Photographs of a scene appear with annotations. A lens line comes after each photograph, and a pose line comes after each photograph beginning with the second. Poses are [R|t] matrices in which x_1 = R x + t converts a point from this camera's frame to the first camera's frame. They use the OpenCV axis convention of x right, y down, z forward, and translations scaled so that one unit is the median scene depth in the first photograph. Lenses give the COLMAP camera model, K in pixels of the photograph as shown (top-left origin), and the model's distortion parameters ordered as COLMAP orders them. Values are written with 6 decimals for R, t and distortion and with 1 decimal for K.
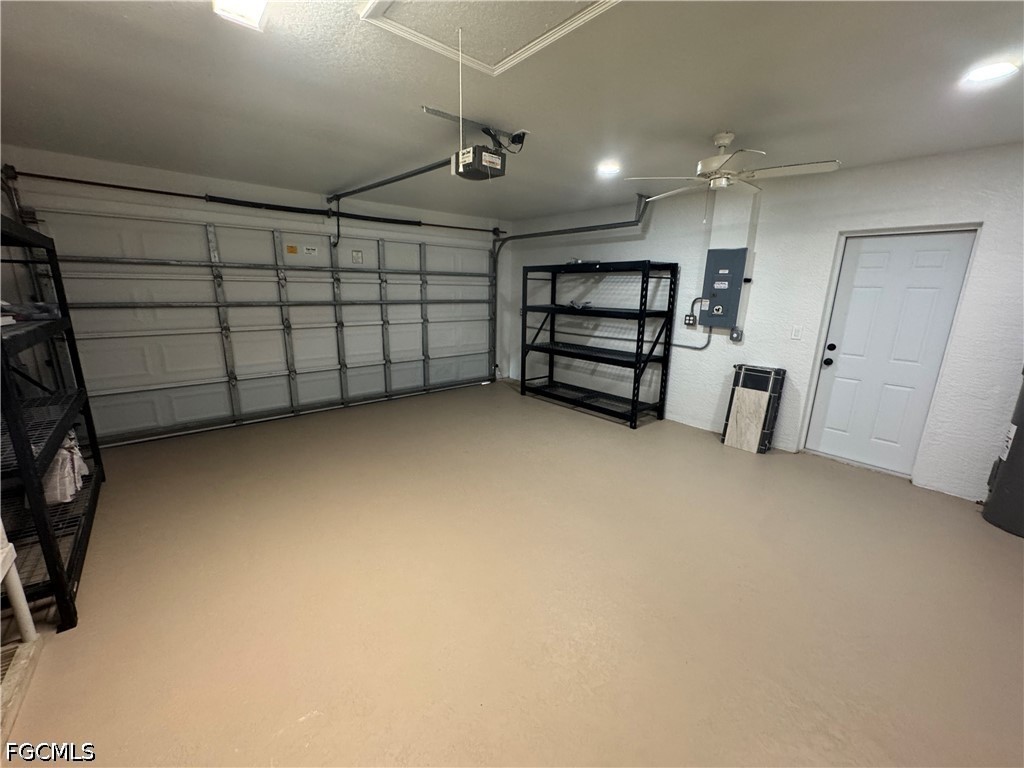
lens RADIAL K [[412.4, 0, 510.3], [0, 412.4, 385.0], [0, 0, 1]] dist [-0.002235, -0.000339]
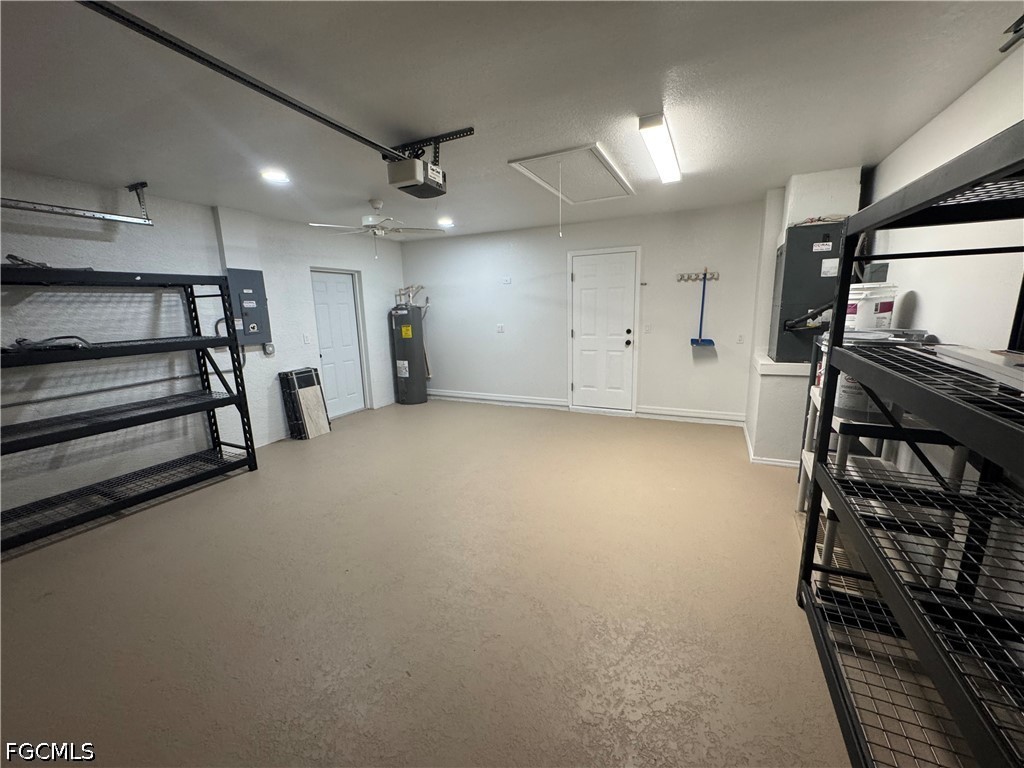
lens RADIAL K [[412.4, 0, 510.3], [0, 412.4, 385.0], [0, 0, 1]] dist [-0.002235, -0.000339]
pose [[-0.410997, -0.183225, 0.893034, -0.648253], [0.225738, 0.928633, 0.294419, -0.188847], [-0.883246, 0.322598, -0.340305, 0.752940]]
